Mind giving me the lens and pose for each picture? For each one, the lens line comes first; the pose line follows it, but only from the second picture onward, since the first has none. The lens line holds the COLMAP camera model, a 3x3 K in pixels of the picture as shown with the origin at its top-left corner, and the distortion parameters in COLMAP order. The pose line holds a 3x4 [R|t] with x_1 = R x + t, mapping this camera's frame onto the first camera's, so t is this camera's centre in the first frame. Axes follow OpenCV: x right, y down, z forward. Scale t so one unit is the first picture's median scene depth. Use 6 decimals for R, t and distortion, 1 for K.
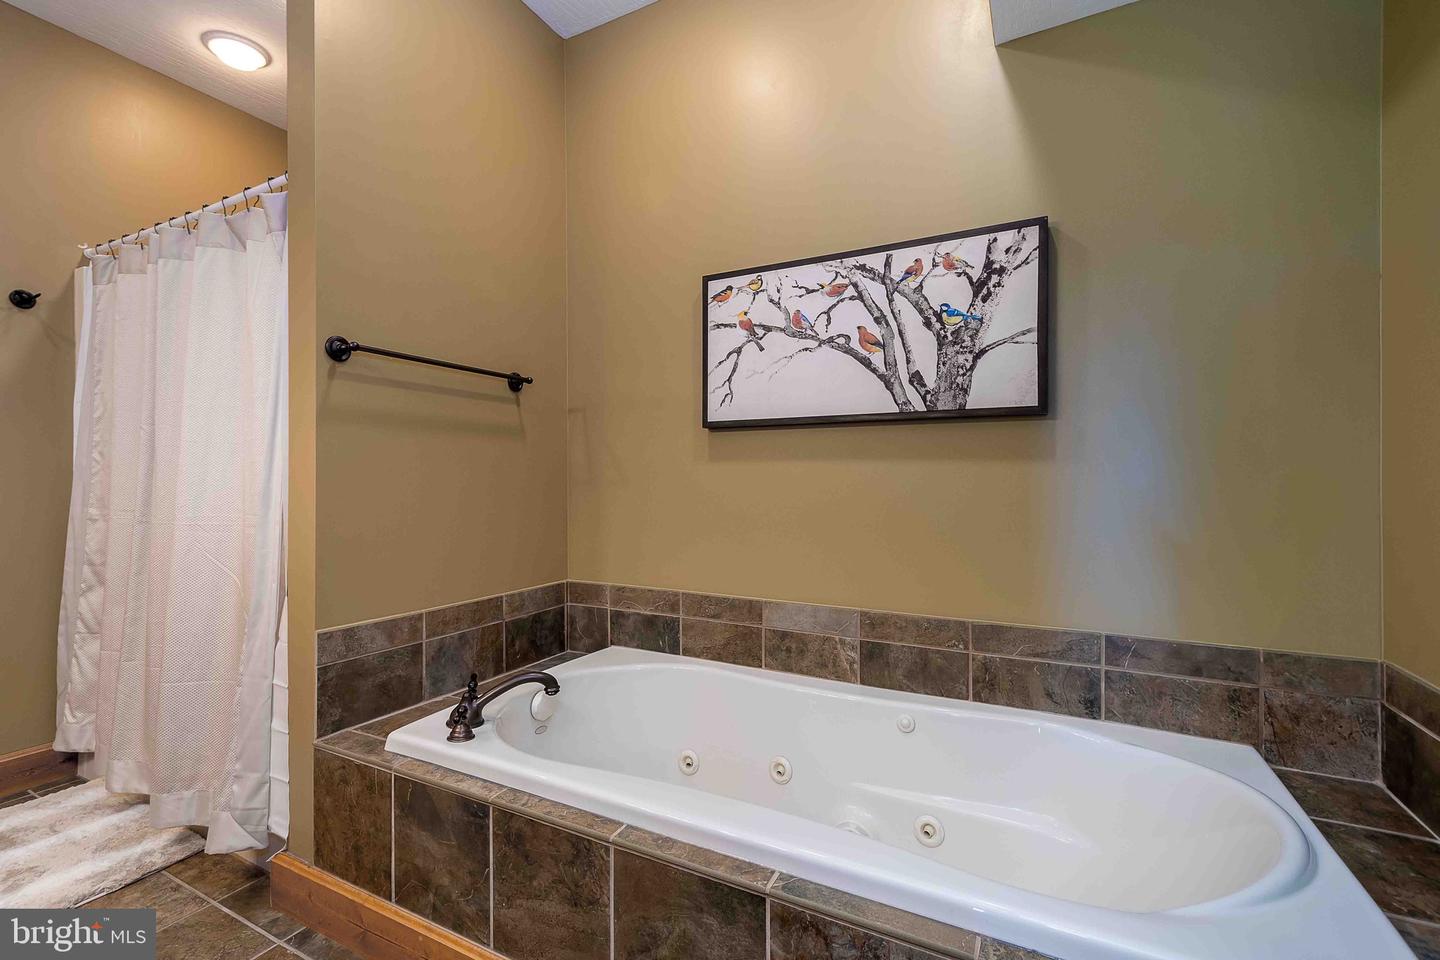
lens RADIAL K [[640.9, 0, 720.8], [0, 640.9, 478.2], [0, 0, 1]] dist [0.000622, 0.000252]
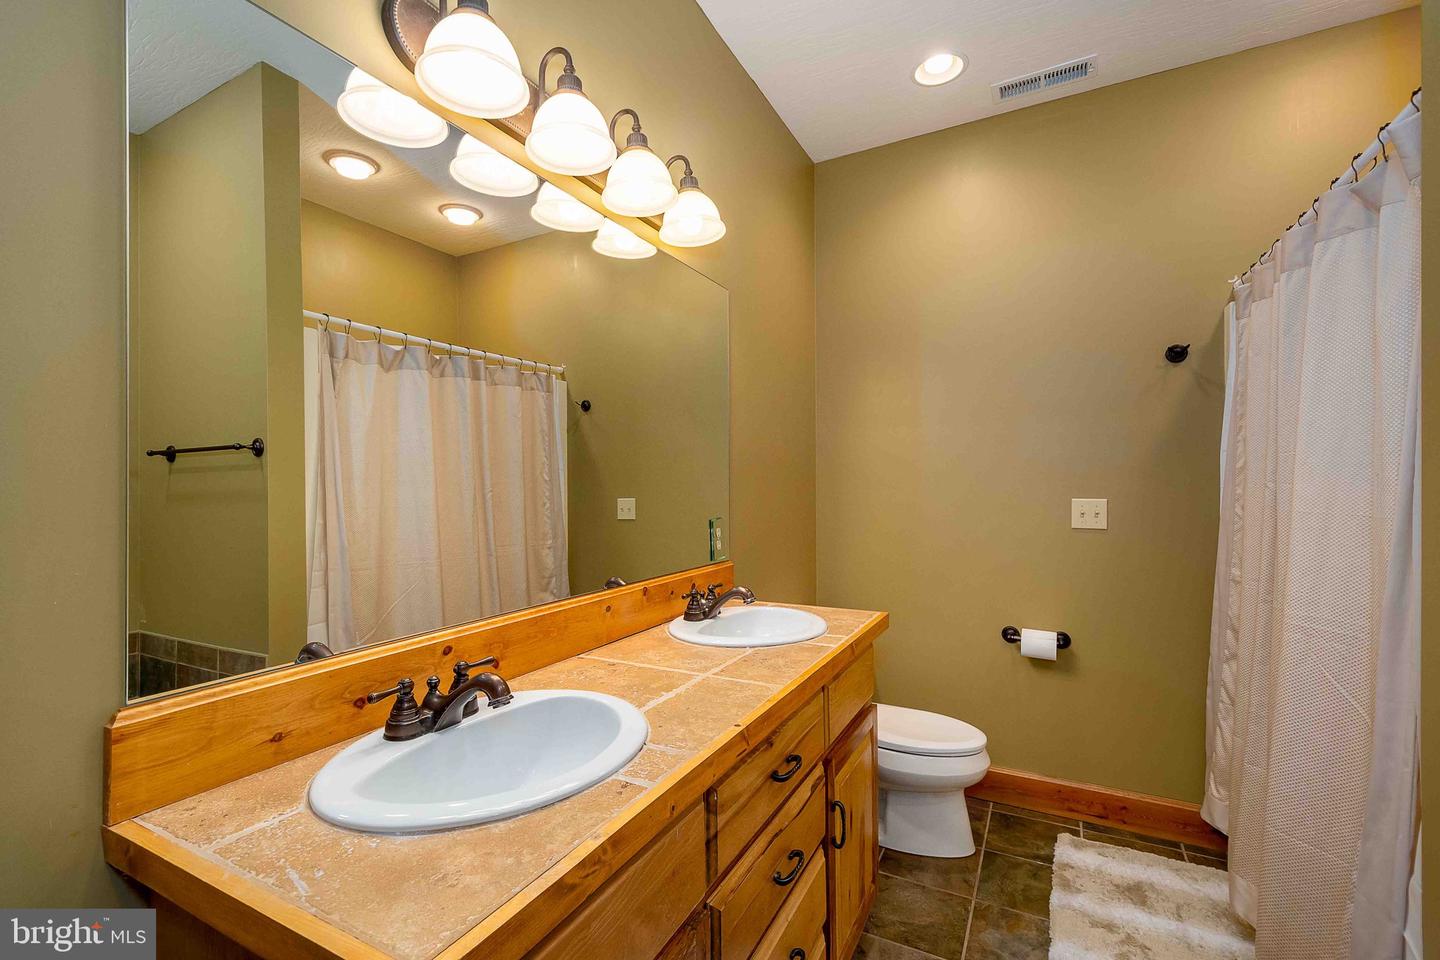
lens RADIAL K [[640.9, 0, 716.1], [0, 640.9, 479.6], [0, 0, 1]] dist [0.000622, 0.000252]
pose [[-0.005408, -0.002279, -0.999983, -0.070551], [0.009770, 0.999950, -0.002332, -0.084301], [0.999938, -0.009783, -0.005385, 0.275768]]
